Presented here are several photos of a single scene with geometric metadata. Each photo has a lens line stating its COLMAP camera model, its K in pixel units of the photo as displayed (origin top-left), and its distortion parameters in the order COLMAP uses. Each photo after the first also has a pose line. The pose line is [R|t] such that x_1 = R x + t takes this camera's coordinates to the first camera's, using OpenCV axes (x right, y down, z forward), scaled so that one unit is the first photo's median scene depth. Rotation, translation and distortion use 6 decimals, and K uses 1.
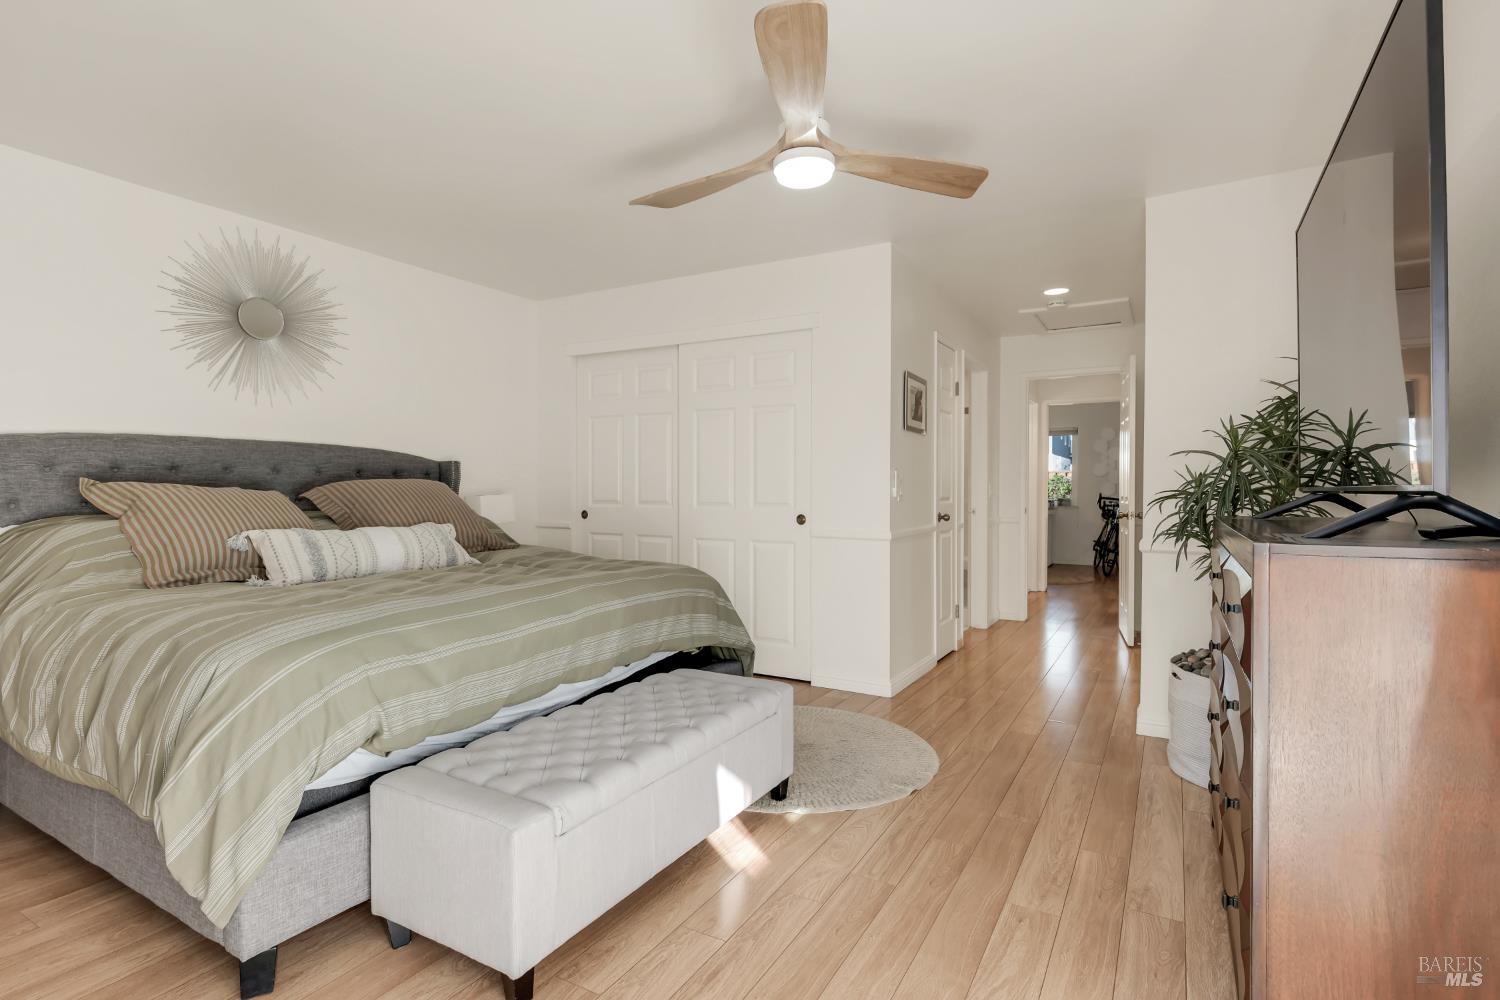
lens RADIAL K [[718.2, 0, 752.6], [0, 718.2, 503.7], [0, 0, 1]] dist [0.002499, -0.000544]
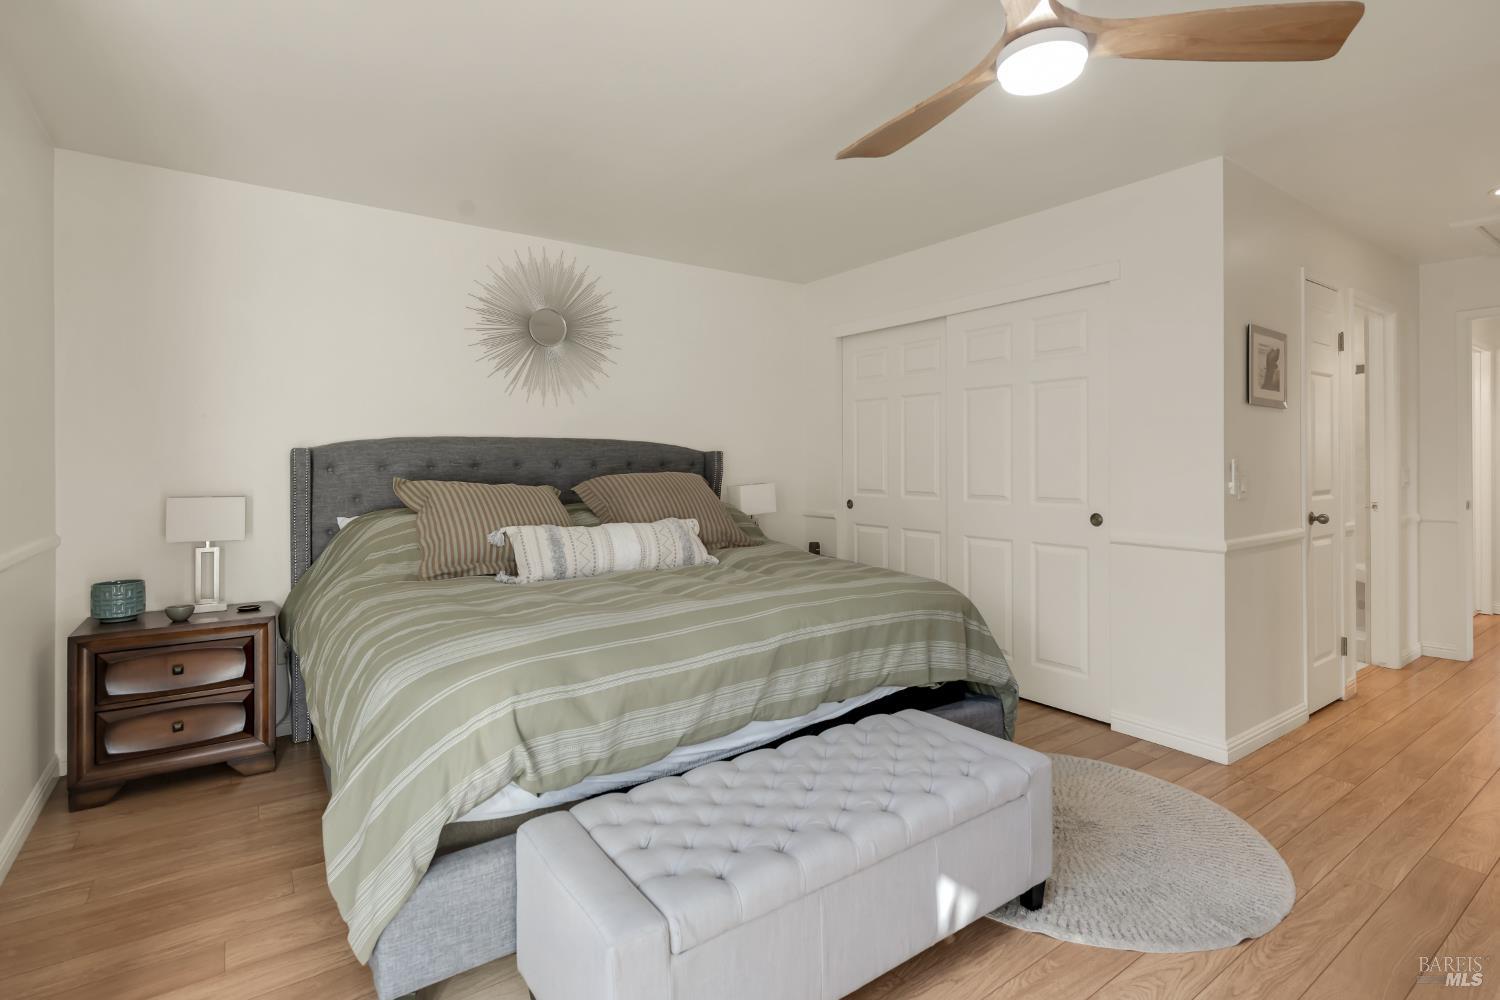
lens RADIAL K [[728.9, 0, 746.0], [0, 728.9, 469.2], [0, 0, 1]] dist [0.009711, -0.007503]
pose [[0.913083, -0.003859, -0.407756, 0.068113], [-0.003300, 0.999853, -0.016852, -0.030840], [0.407761, 0.016733, 0.912935, 0.146969]]
